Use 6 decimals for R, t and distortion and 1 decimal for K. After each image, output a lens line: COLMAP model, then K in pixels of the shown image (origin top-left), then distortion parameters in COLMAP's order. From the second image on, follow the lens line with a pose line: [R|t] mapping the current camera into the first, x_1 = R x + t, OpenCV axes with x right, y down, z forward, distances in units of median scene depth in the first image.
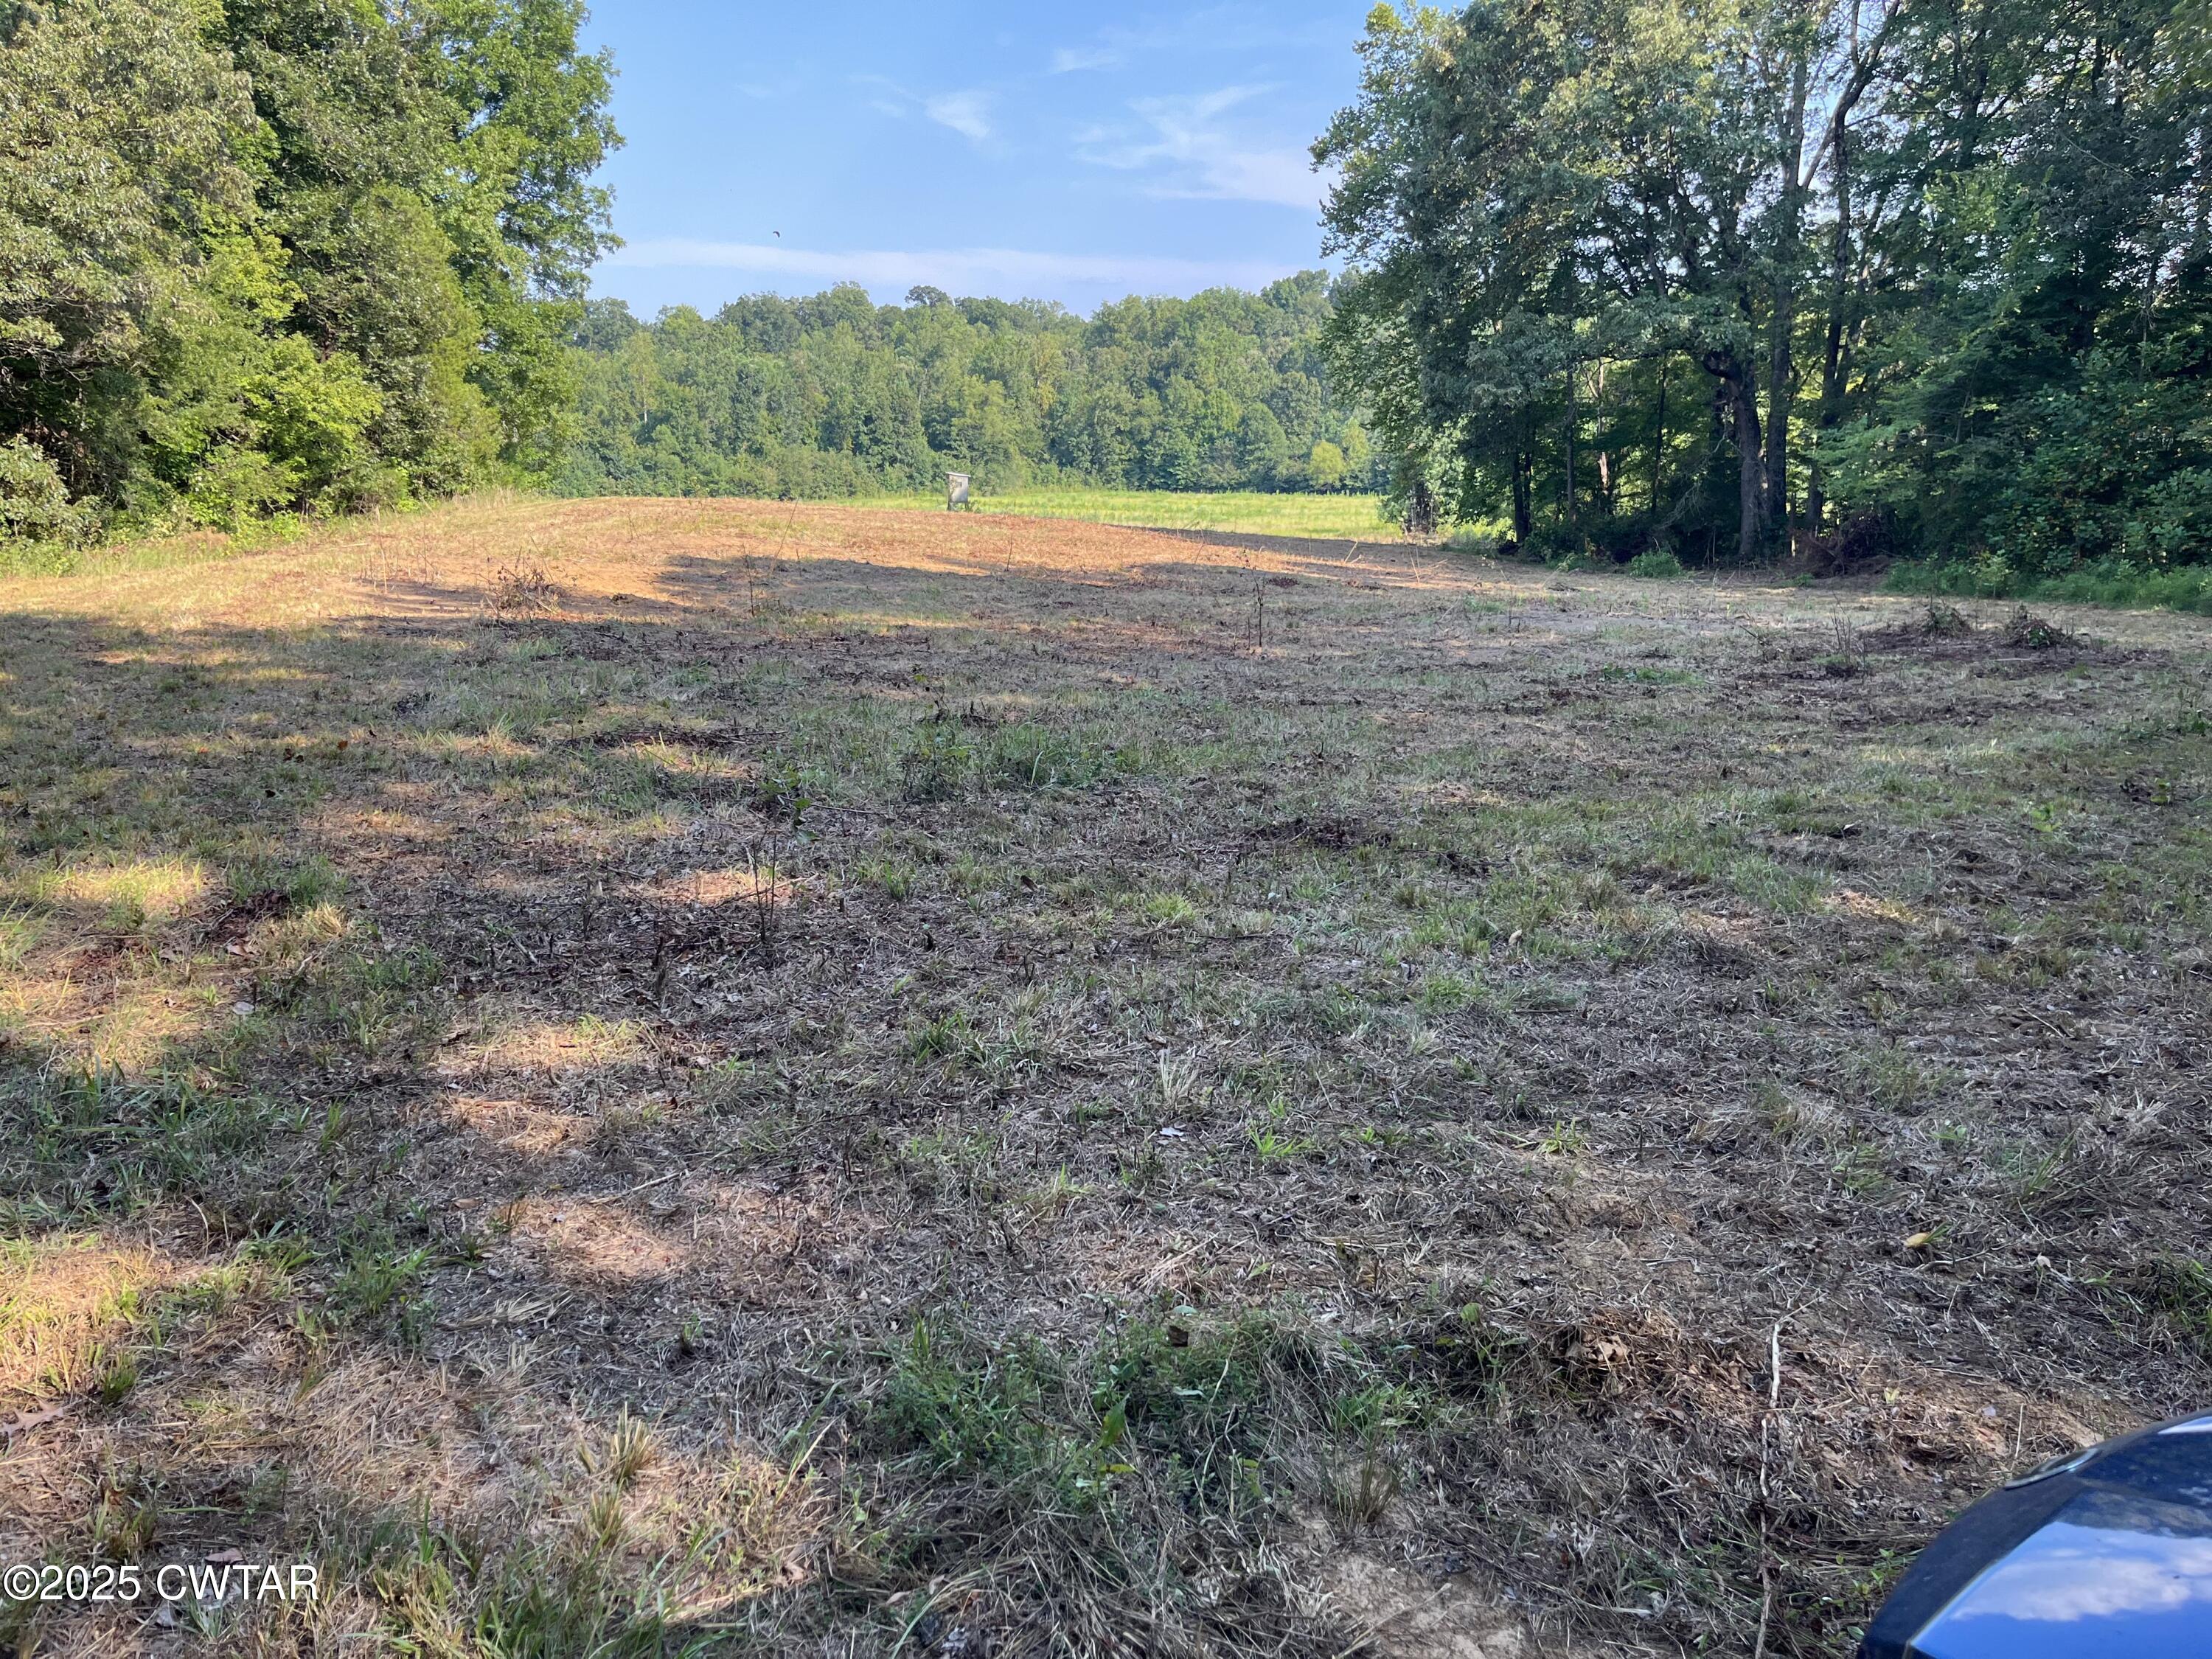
lens RADIAL K [[1681.4, 0, 1085.5], [0, 1681.4, 853.0], [0, 0, 1]] dist [0.066780, -0.089084]
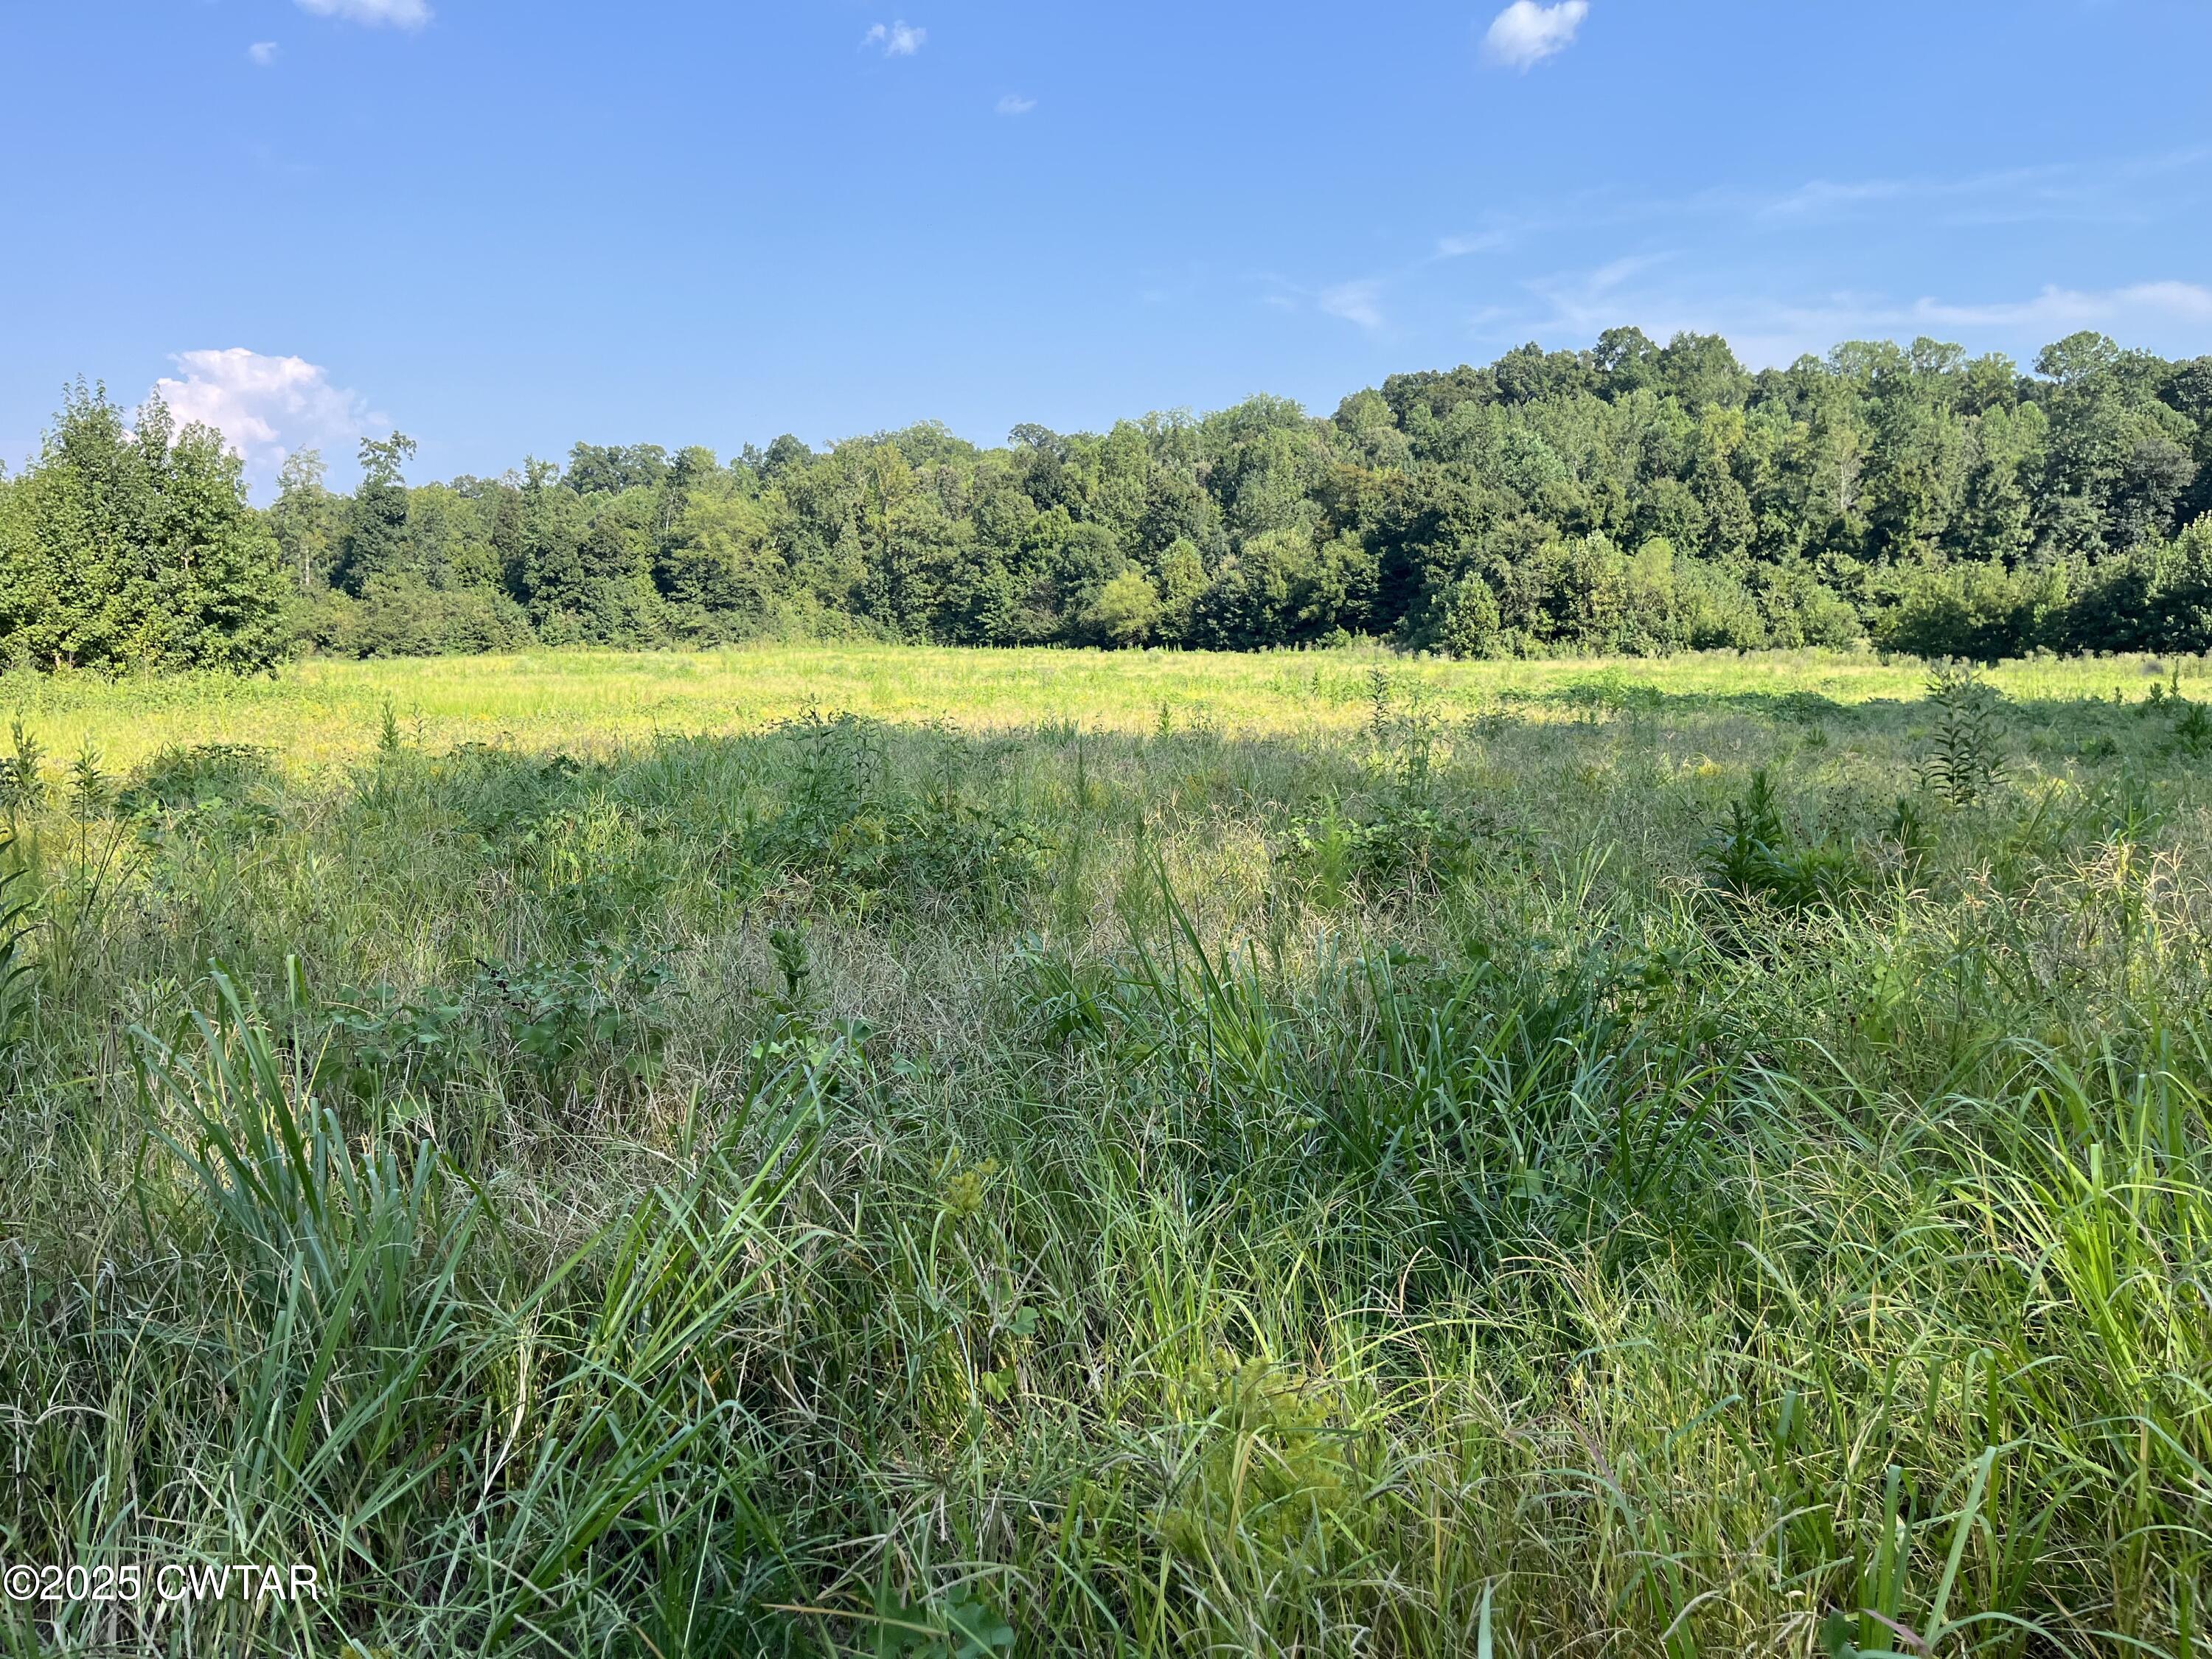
lens RADIAL K [[1681.4, 0, 1094.4], [0, 1681.4, 834.7], [0, 0, 1]] dist [0.066780, -0.089084]
pose [[0.977668, 0.016894, -0.209476, 0.248928], [-0.039279, 0.993888, -0.103167, -0.065343], [0.206453, 0.109092, 0.972356, 0.333687]]
